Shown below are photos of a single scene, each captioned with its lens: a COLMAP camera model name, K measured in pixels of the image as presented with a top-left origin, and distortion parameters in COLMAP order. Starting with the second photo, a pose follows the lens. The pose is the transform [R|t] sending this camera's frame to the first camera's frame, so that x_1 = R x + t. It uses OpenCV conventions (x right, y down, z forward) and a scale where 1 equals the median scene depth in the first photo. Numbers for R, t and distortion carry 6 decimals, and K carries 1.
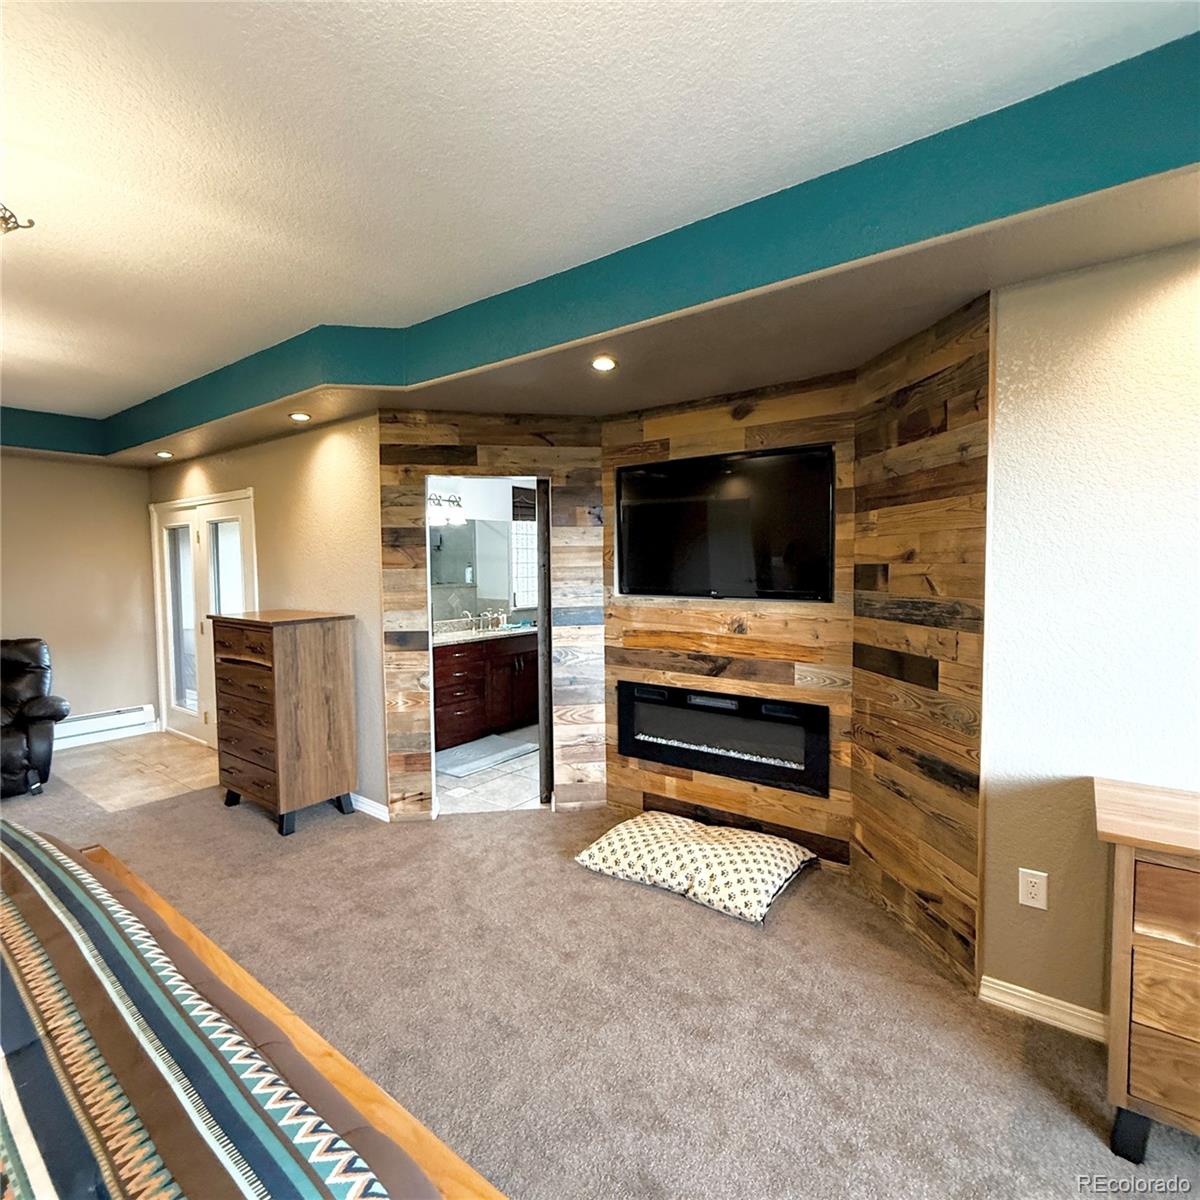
lens RADIAL K [[638.6, 0, 597.7], [0, 638.6, 596.7], [0, 0, 1]] dist [-0.000878, -0.000399]
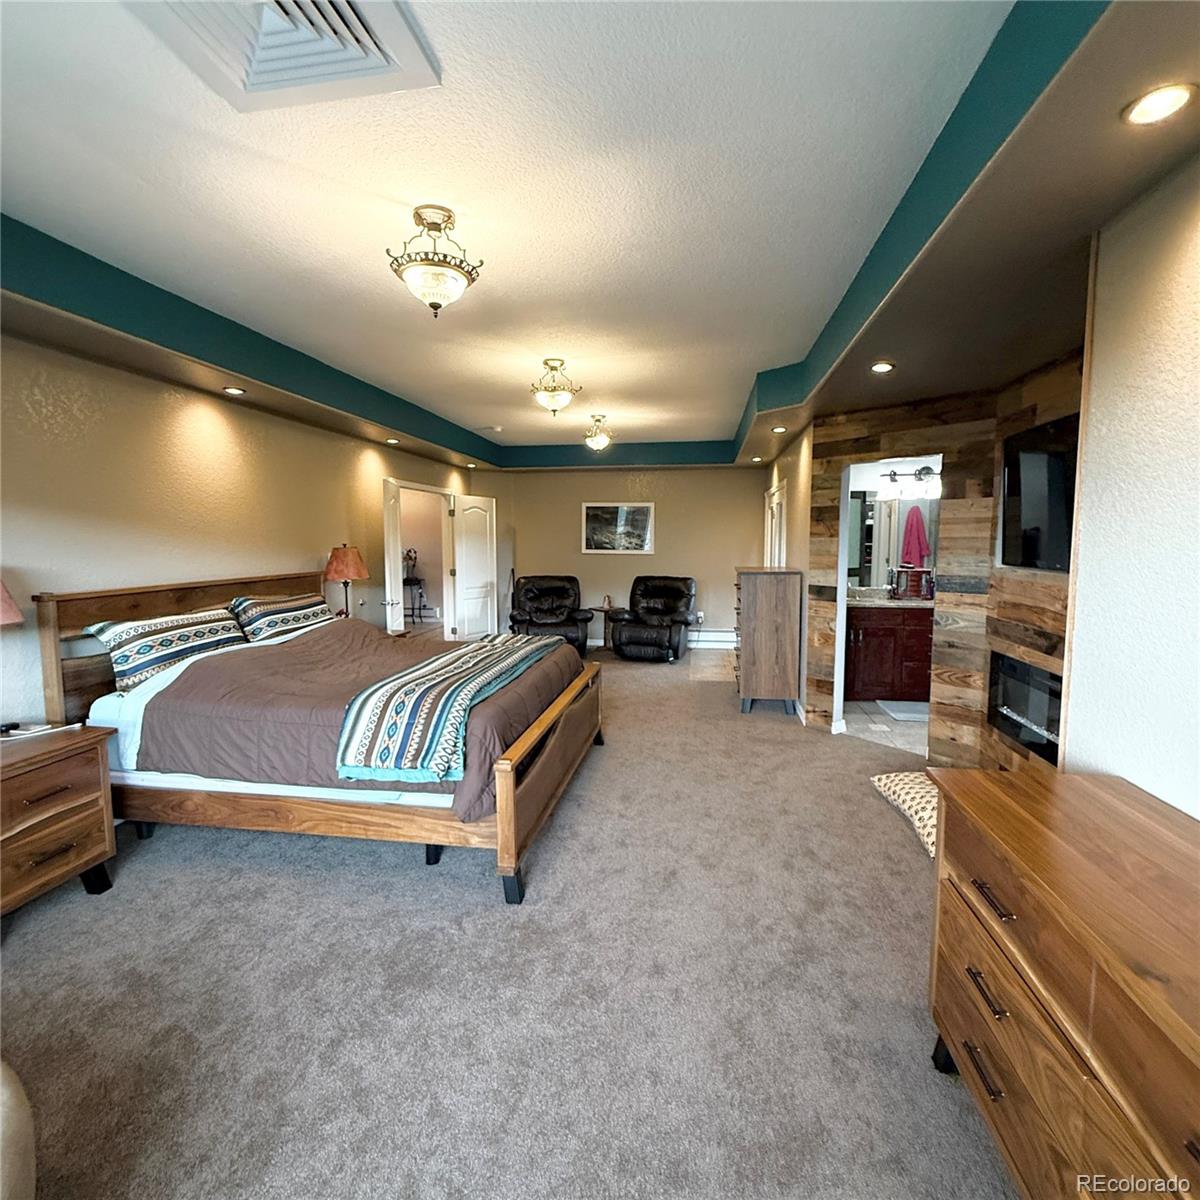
lens RADIAL K [[638.6, 0, 597.7], [0, 638.6, 596.7], [0, 0, 1]] dist [-0.000878, -0.000399]
pose [[0.472397, 0.088476, -0.876934, 0.631102], [-0.048862, 0.996048, 0.074172, 0.002245], [0.880030, 0.007811, 0.474853, -0.028099]]
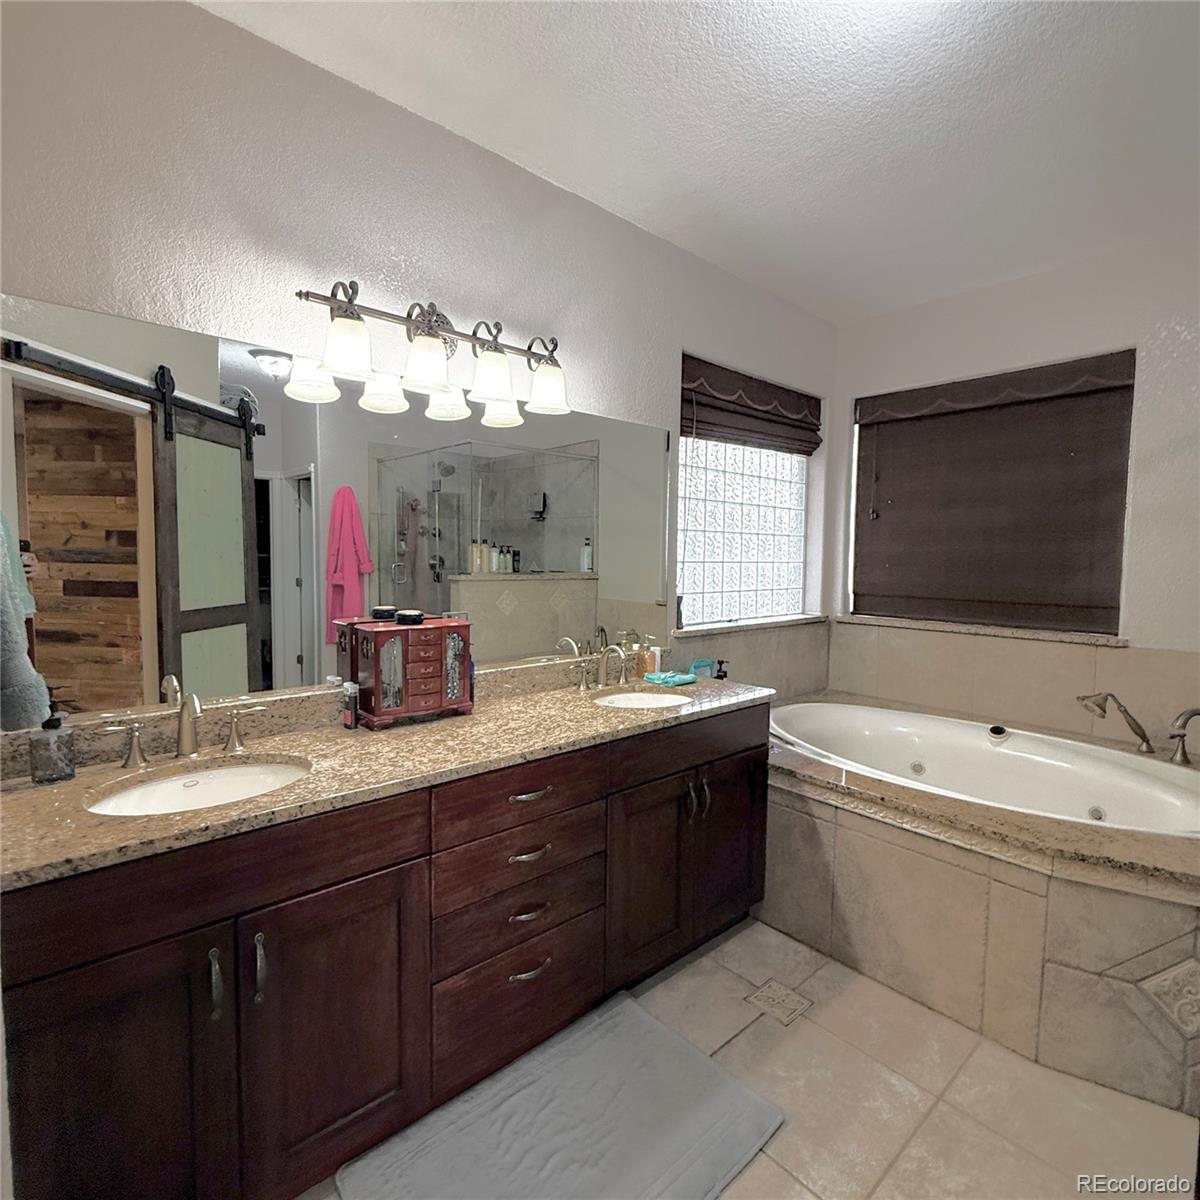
lens RADIAL K [[638.6, 0, 597.7], [0, 638.6, 596.7], [0, 0, 1]] dist [-0.000878, -0.000399]
pose [[0.981121, 0.034041, -0.190378, -0.175520], [-0.031473, 0.999368, 0.016496, -0.020682], [0.190819, -0.010193, 0.981572, 0.963066]]
